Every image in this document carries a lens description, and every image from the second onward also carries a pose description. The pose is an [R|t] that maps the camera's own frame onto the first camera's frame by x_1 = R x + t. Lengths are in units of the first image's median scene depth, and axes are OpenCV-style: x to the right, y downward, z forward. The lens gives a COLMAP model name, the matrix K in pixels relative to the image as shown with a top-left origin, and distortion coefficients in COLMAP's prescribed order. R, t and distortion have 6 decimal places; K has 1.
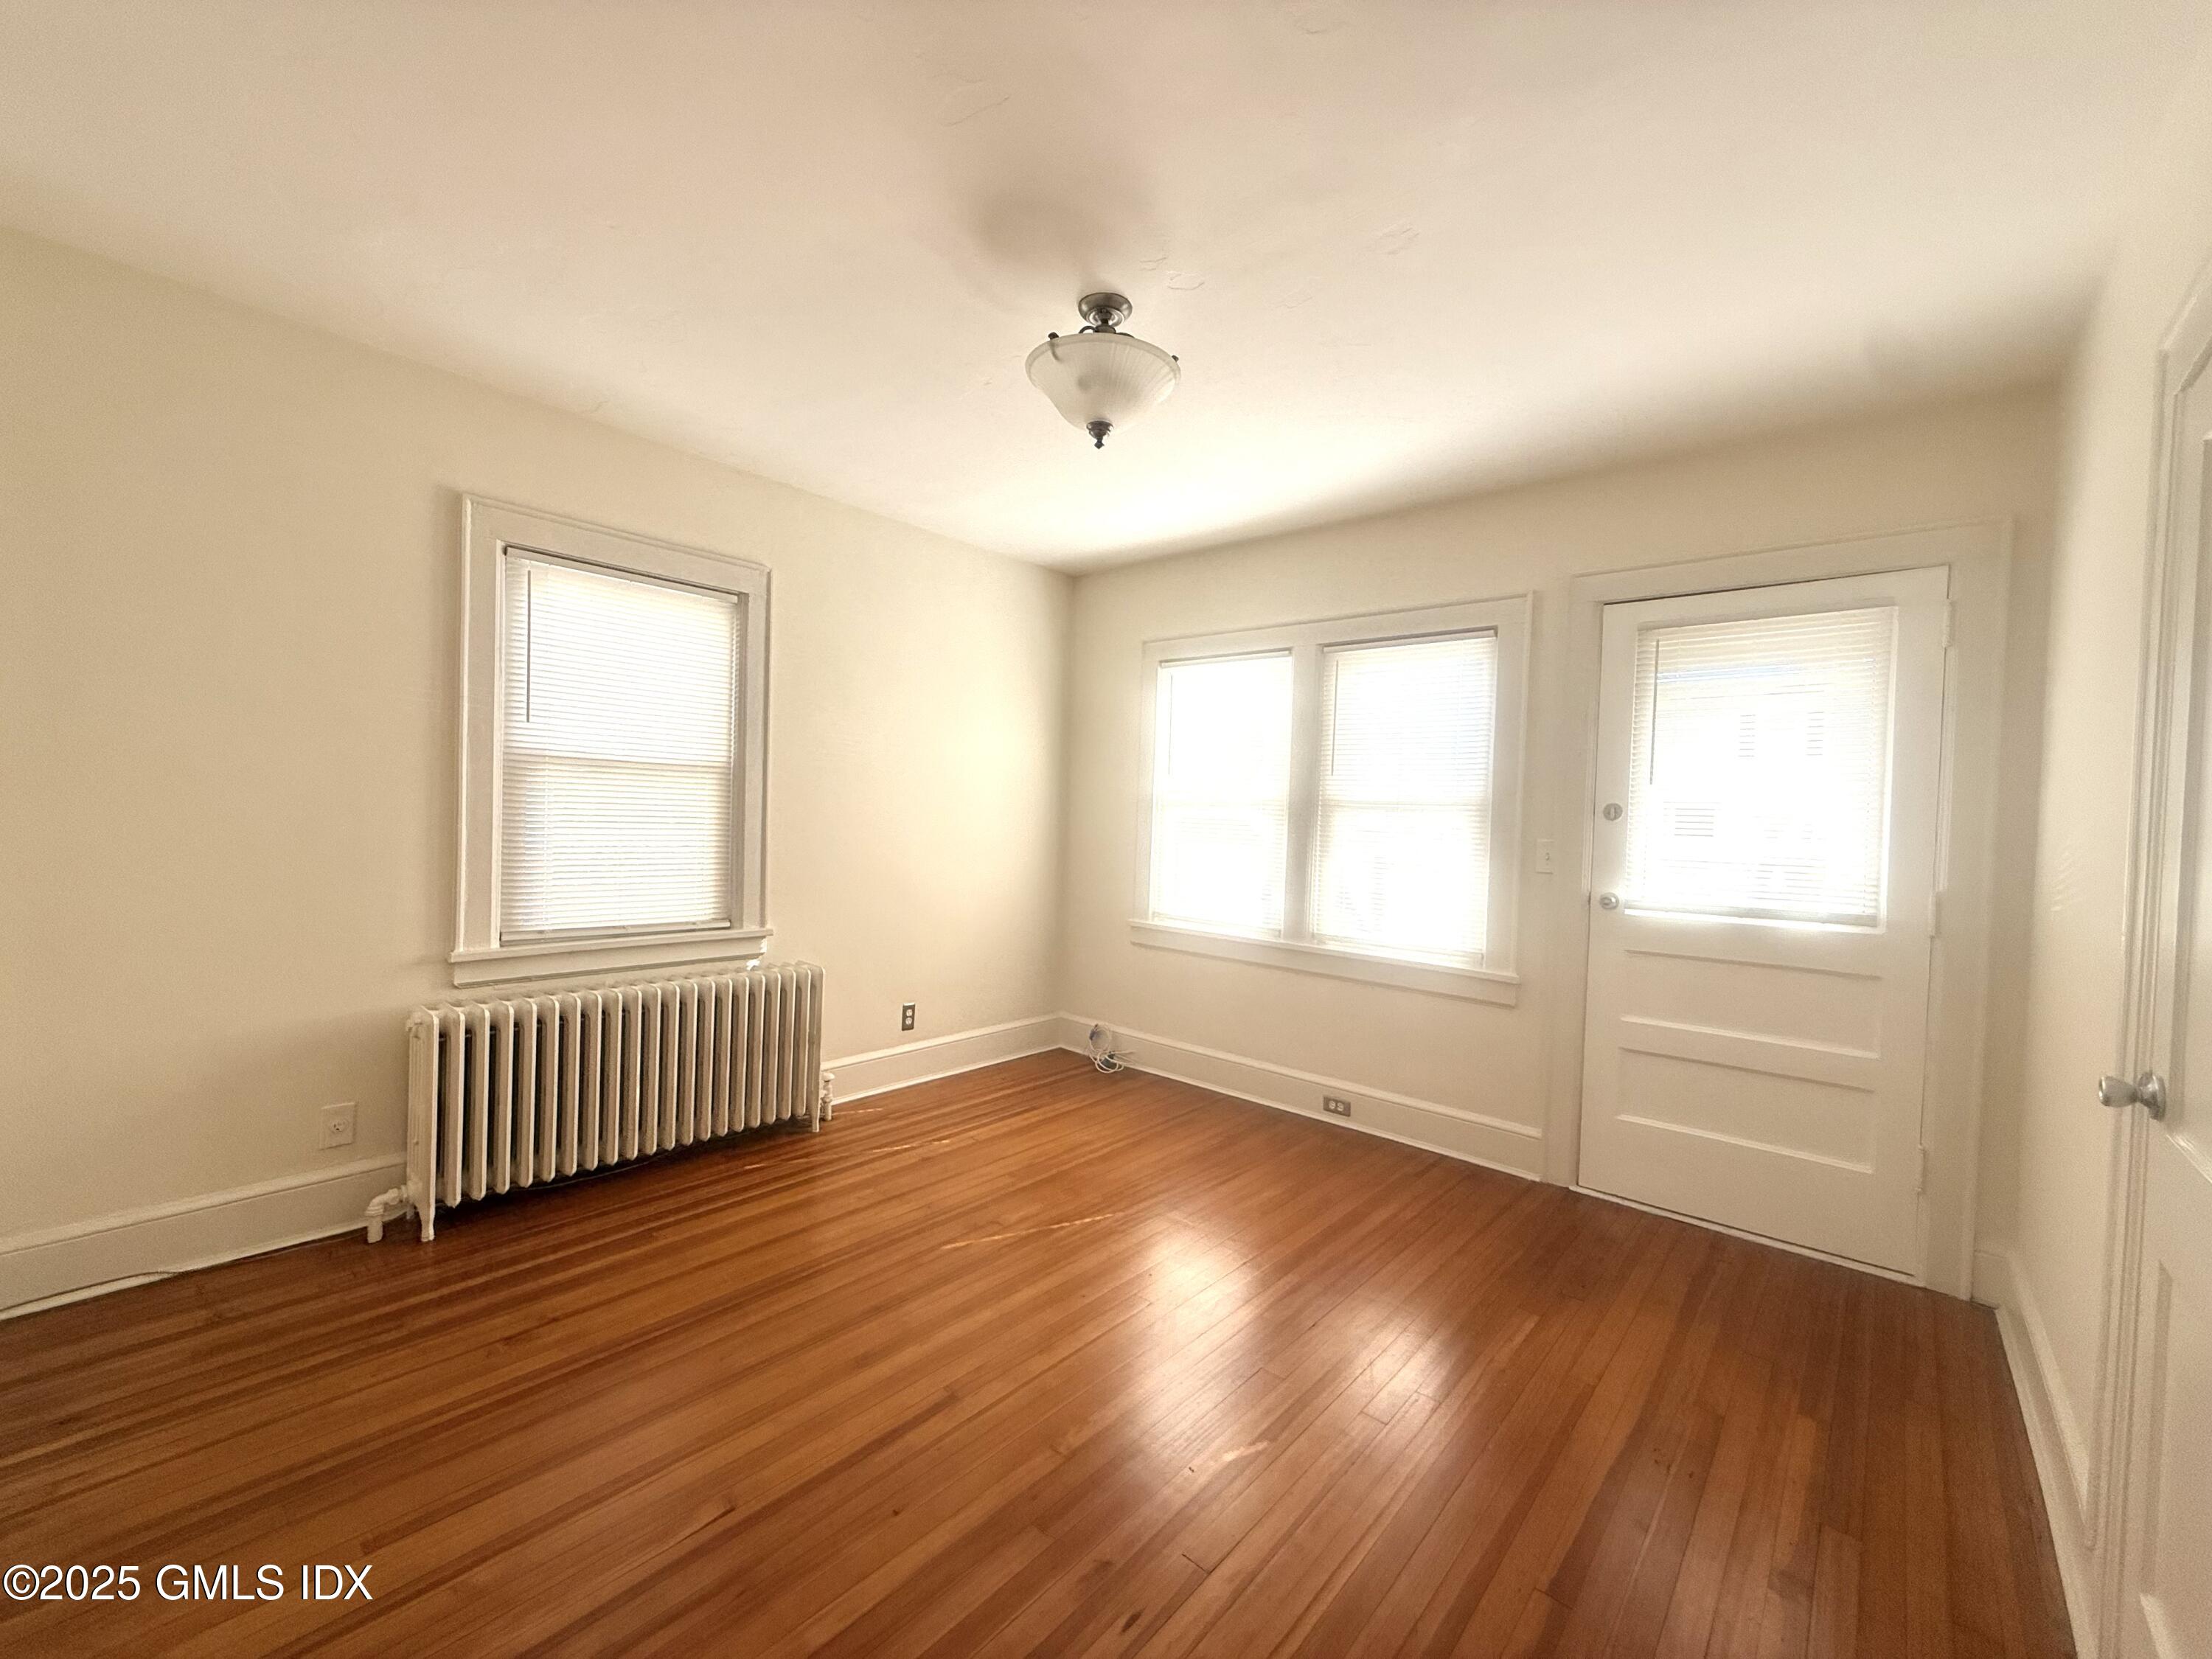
lens RADIAL K [[881.7, 0, 1105.8], [0, 881.7, 835.0], [0, 0, 1]] dist [0.000277, 0.000188]
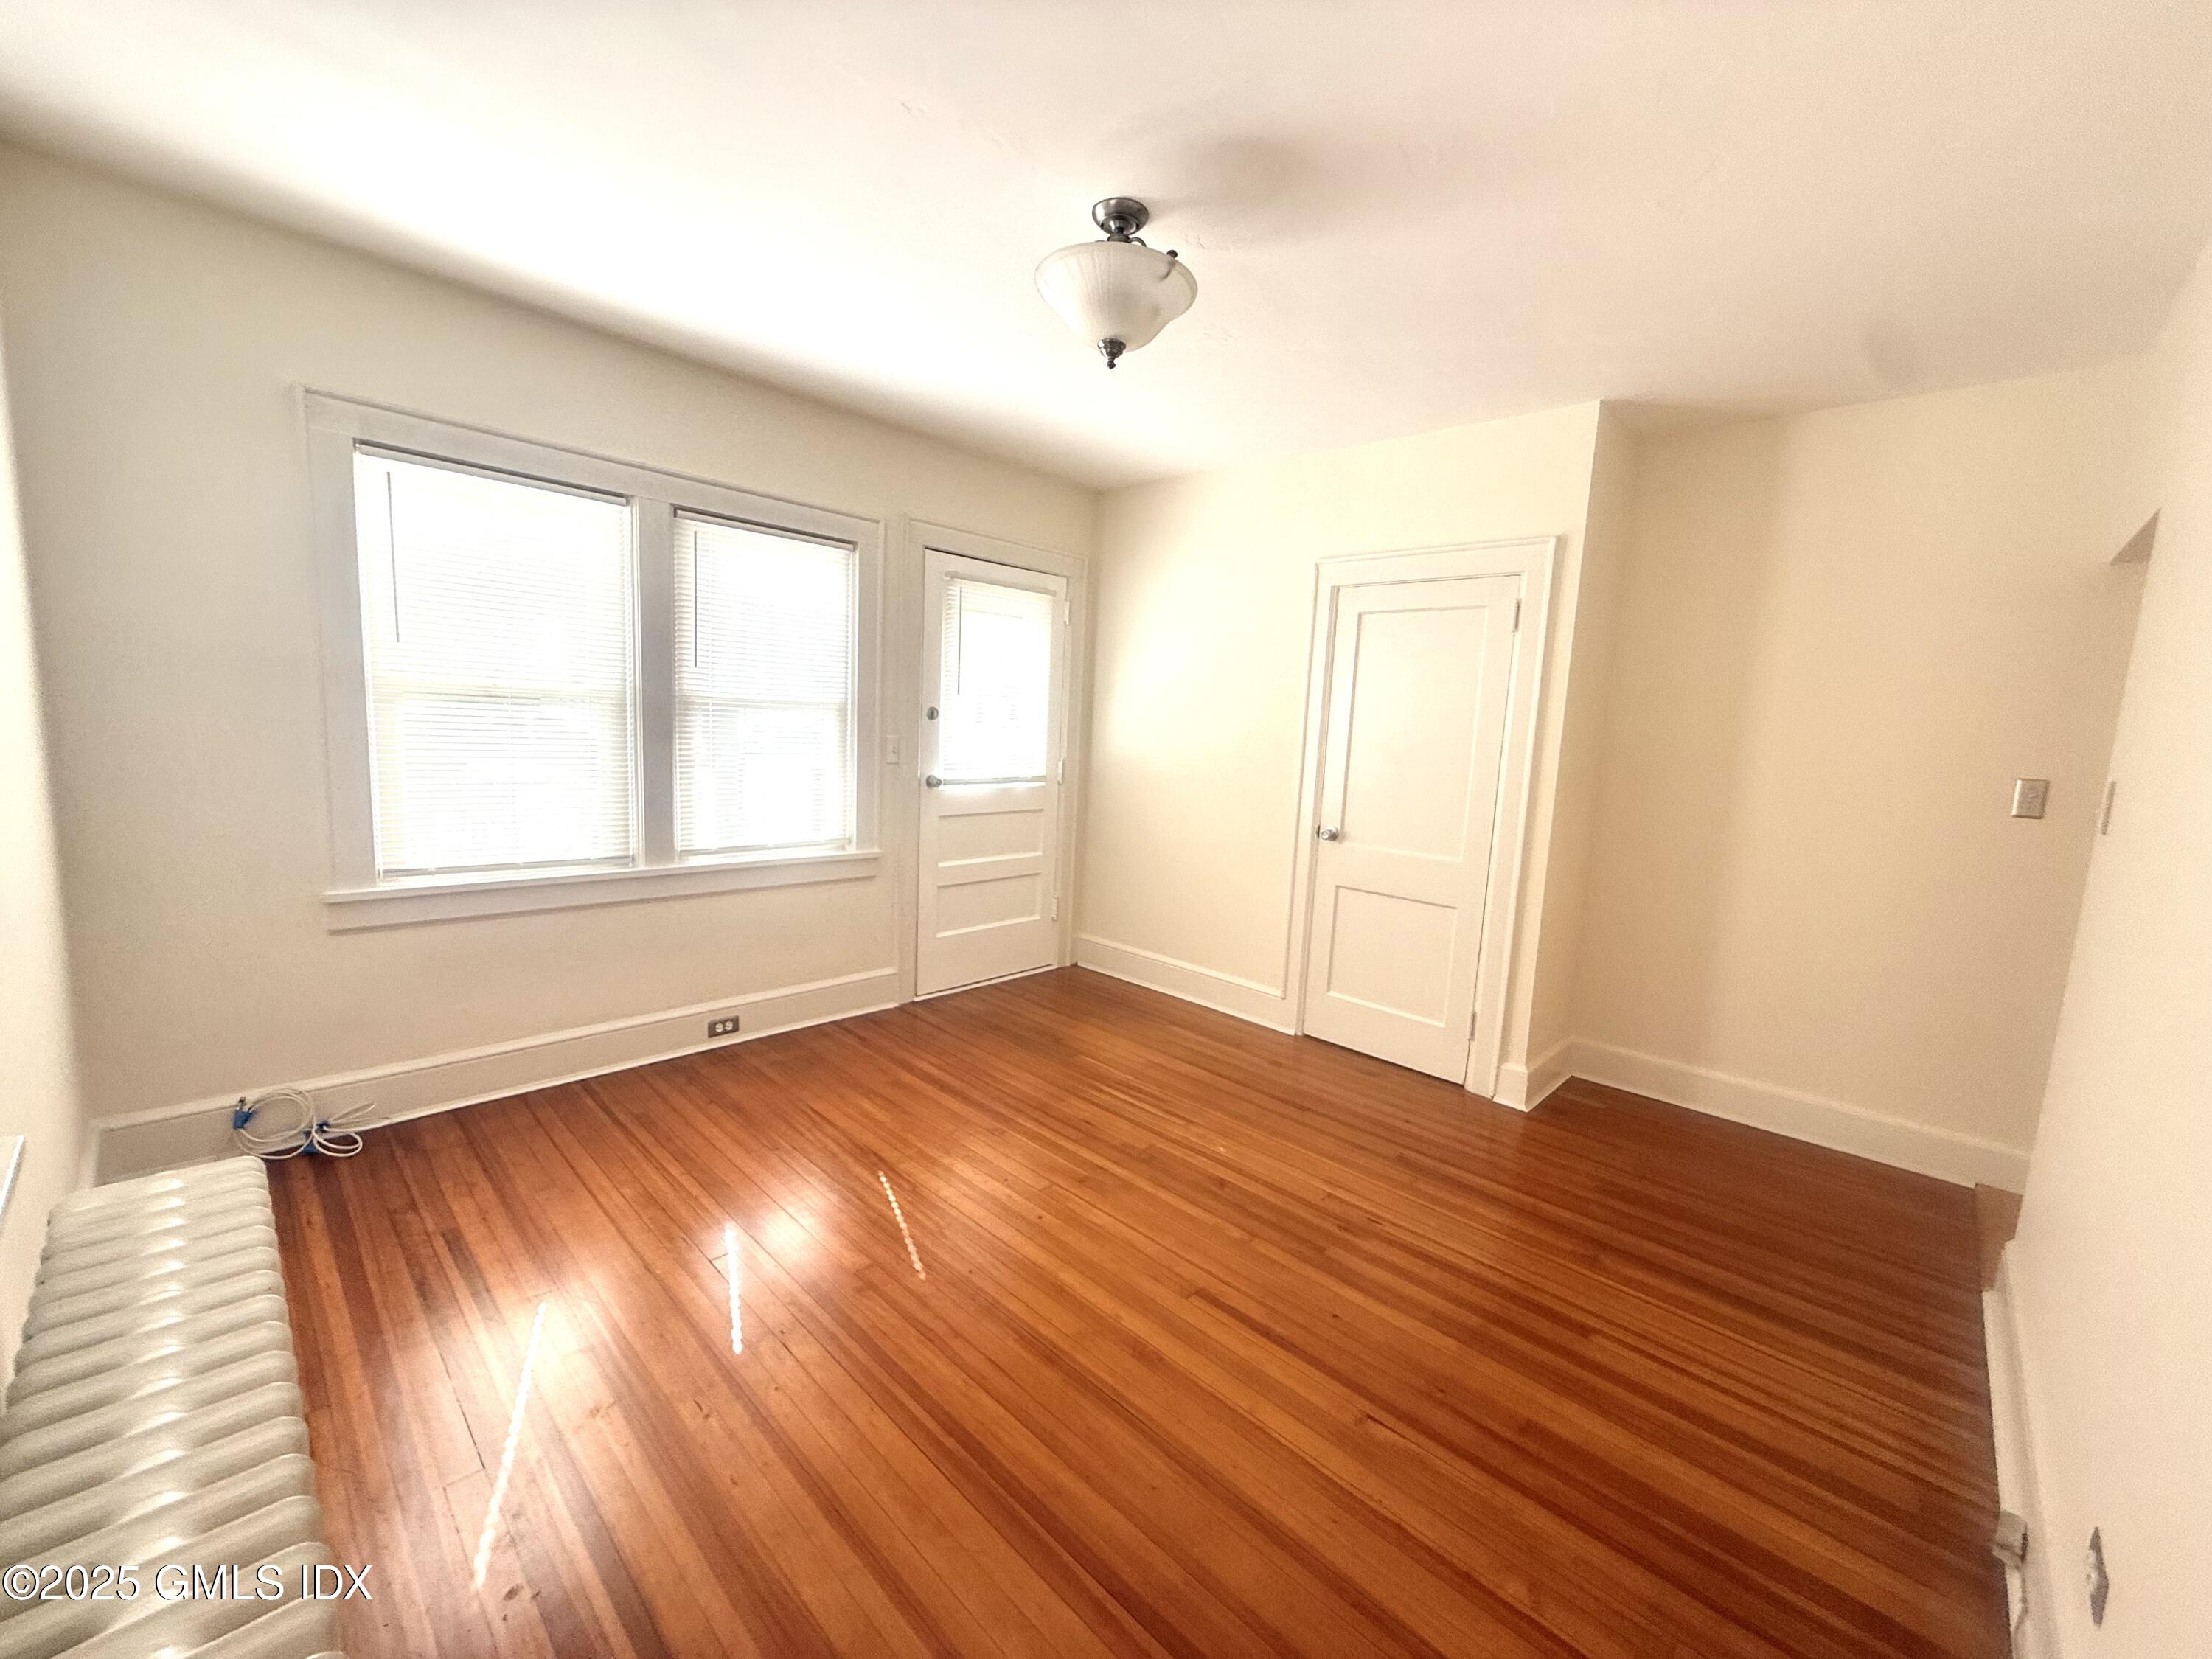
lens RADIAL K [[881.7, 0, 1105.8], [0, 881.7, 835.0], [0, 0, 1]] dist [0.000277, 0.000188]
pose [[0.043696, -0.163917, 0.985506, -0.732754], [-0.027185, 0.985888, 0.165186, -0.071311], [-0.998675, -0.034009, 0.038623, 0.679305]]
